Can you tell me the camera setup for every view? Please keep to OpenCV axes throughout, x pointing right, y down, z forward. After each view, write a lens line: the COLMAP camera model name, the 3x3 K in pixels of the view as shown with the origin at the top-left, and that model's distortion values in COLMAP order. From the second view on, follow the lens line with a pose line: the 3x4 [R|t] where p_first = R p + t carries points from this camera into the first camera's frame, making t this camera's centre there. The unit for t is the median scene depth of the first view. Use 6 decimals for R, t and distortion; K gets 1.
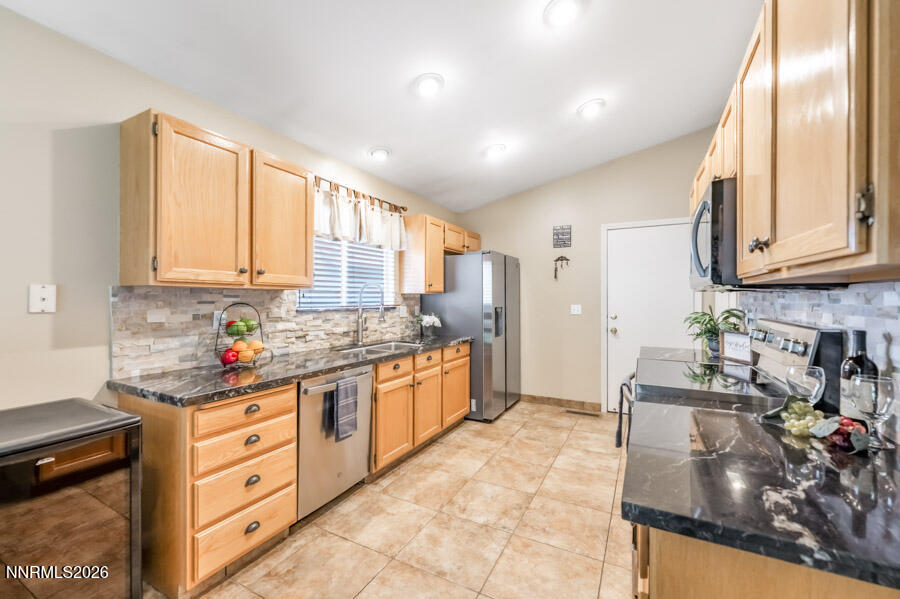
lens RADIAL K [[357.6, 0, 443.7], [0, 357.6, 298.0], [0, 0, 1]] dist [-0.001197, 0.000337]
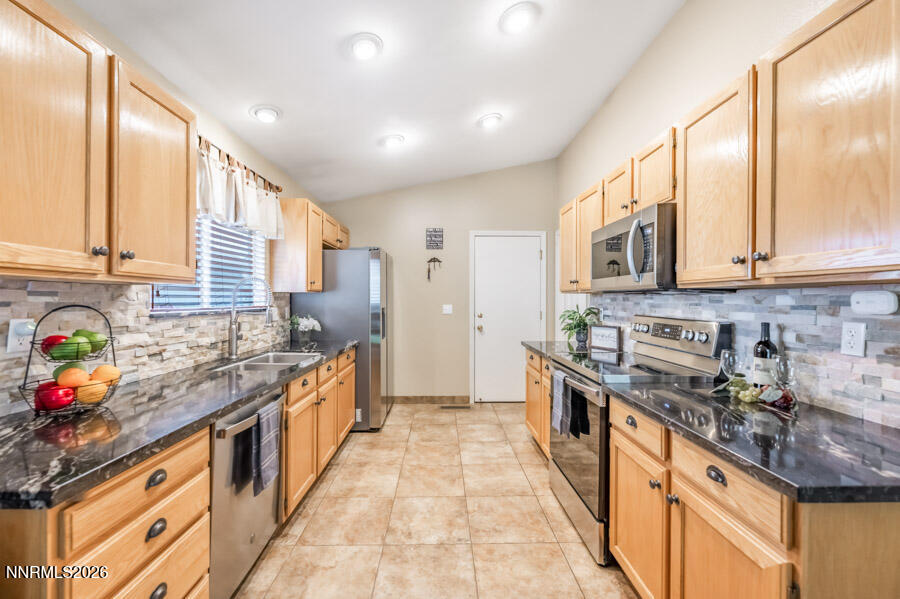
lens RADIAL K [[357.6, 0, 432.5], [0, 357.6, 298.1], [0, 0, 1]] dist [-0.001197, 0.000337]
pose [[0.878666, 0.003873, 0.477421, -0.294057], [-0.004334, 0.999991, -0.000135, 0.000128], [-0.477417, -0.001951, 0.878675, 0.169013]]
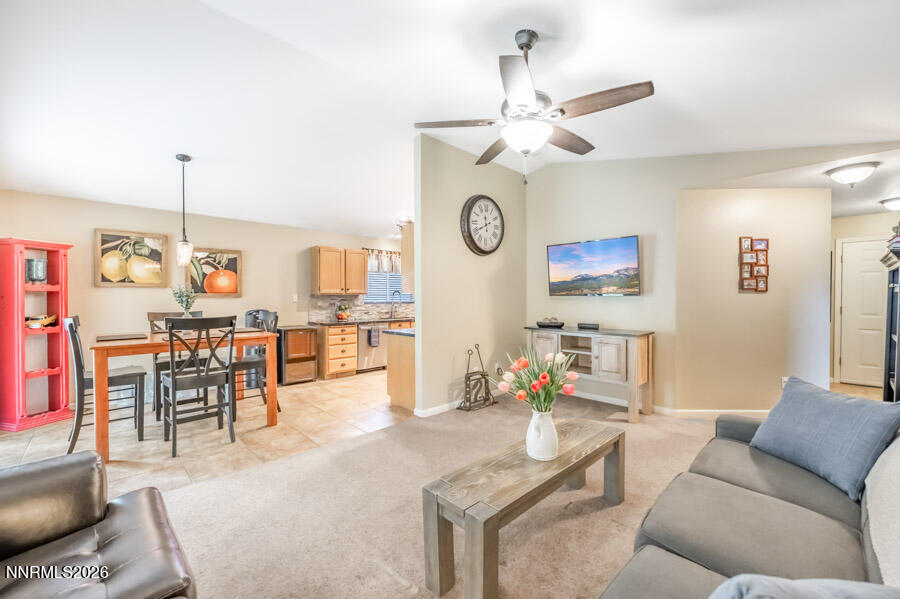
lens RADIAL K [[357.6, 0, 450.9], [0, 357.6, 297.6], [0, 0, 1]] dist [-0.001197, 0.000337]
pose [[0.951337, -0.001962, -0.308146, 1.077605], [0.003879, 0.999977, 0.005609, -0.013570], [0.308127, -0.006531, 0.951323, -1.392690]]
